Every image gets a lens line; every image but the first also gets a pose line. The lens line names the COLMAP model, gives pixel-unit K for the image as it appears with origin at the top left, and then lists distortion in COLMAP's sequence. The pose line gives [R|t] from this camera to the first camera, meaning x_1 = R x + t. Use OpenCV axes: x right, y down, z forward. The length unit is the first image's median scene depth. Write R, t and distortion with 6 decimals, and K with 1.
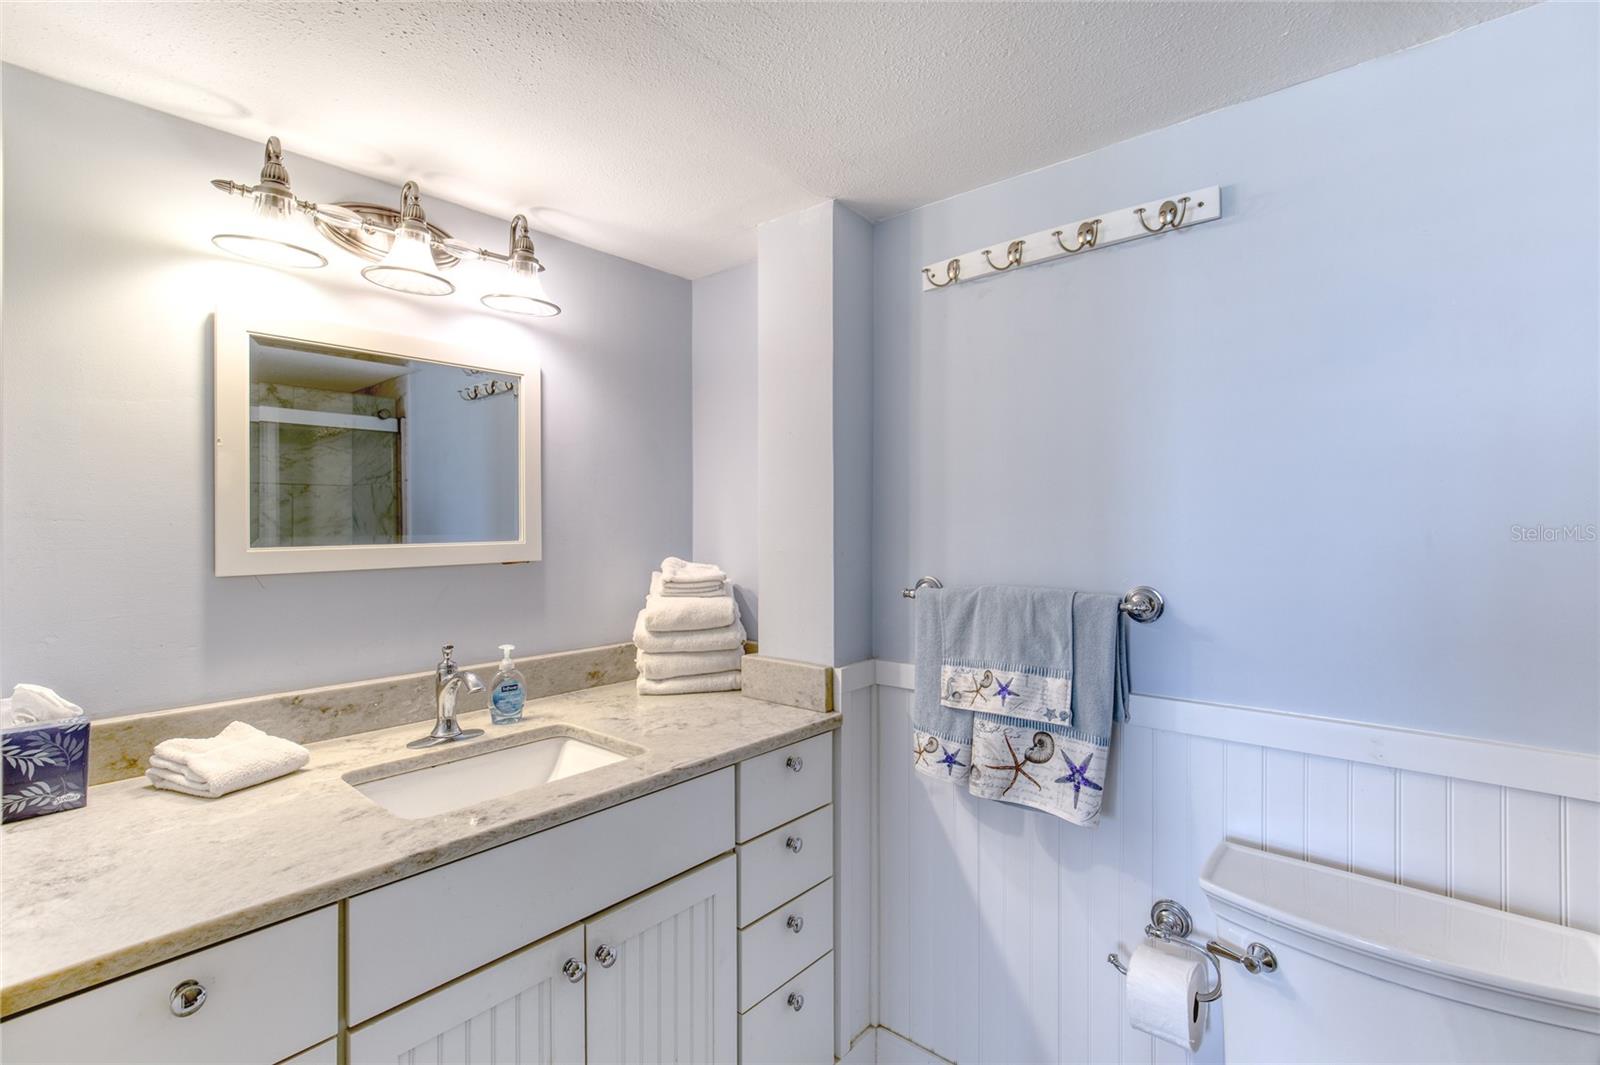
lens RADIAL K [[725.2, 0, 785.1], [0, 725.2, 516.8], [0, 0, 1]] dist [-0.015598, 0.003903]
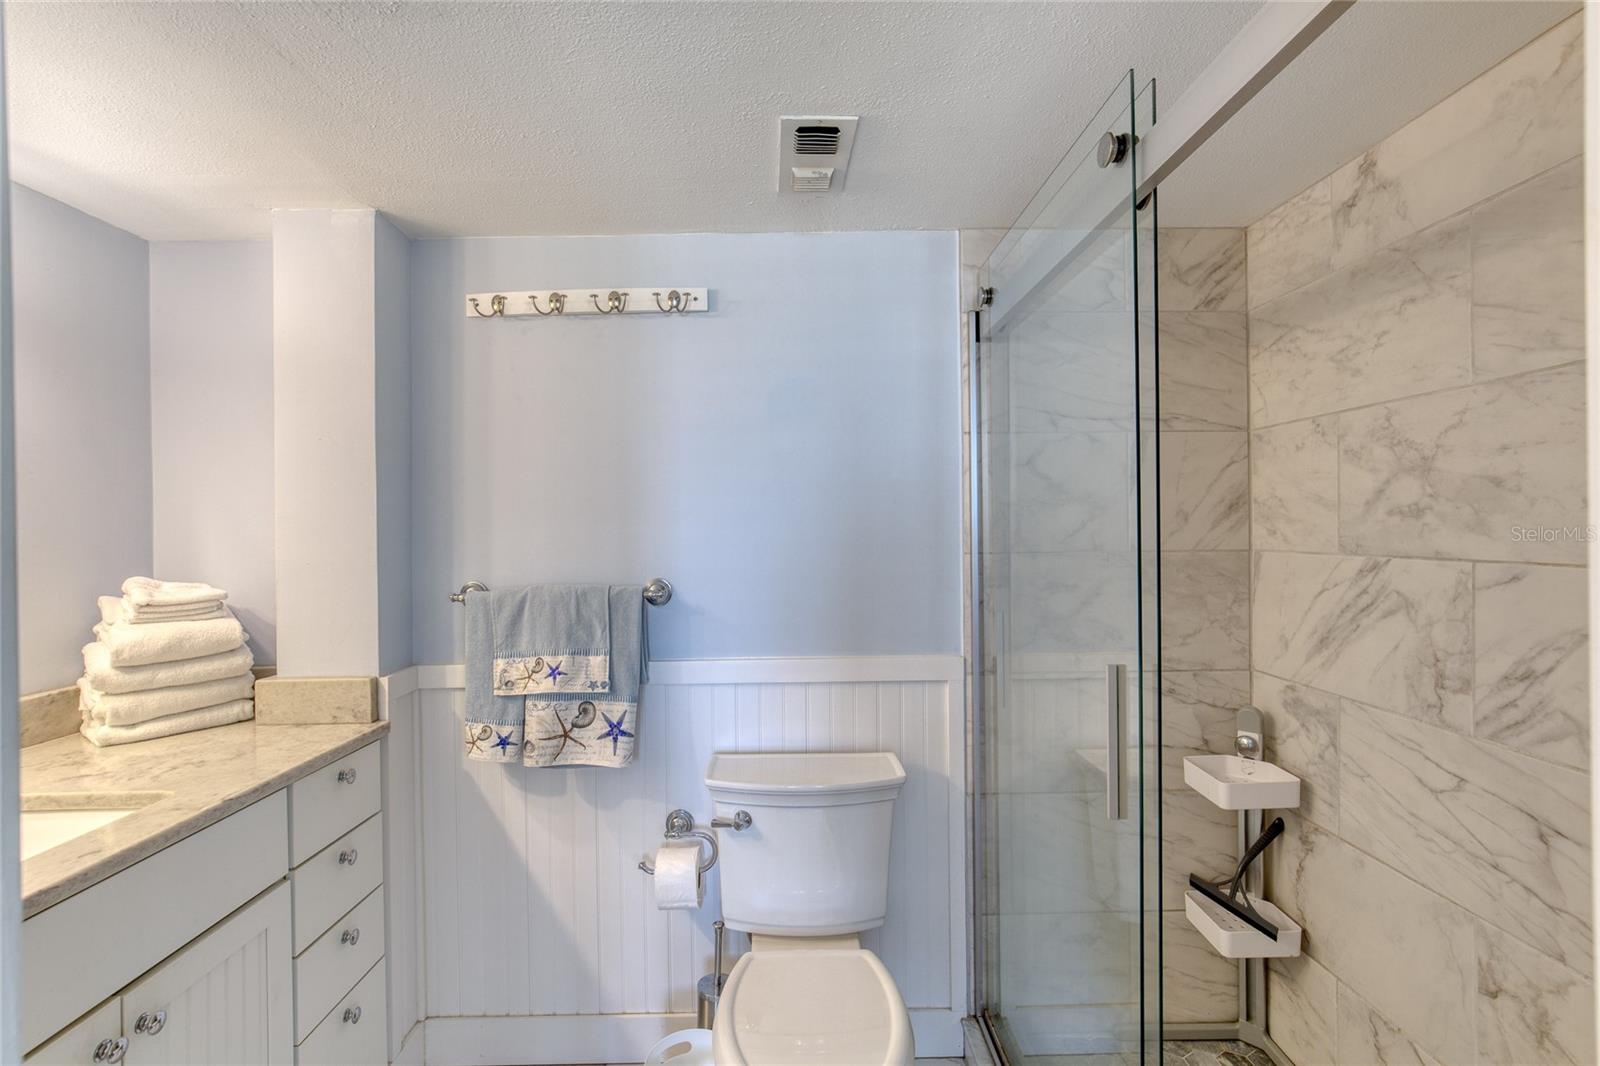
lens RADIAL K [[725.1, 0, 787.8], [0, 725.1, 529.1], [0, 0, 1]] dist [-0.015188, 0.007682]
pose [[0.750430, -0.007058, 0.660912, -0.190291], [0.004701, 0.999975, 0.005341, 0.000433], [-0.660933, -0.000901, 0.750444, -0.142266]]
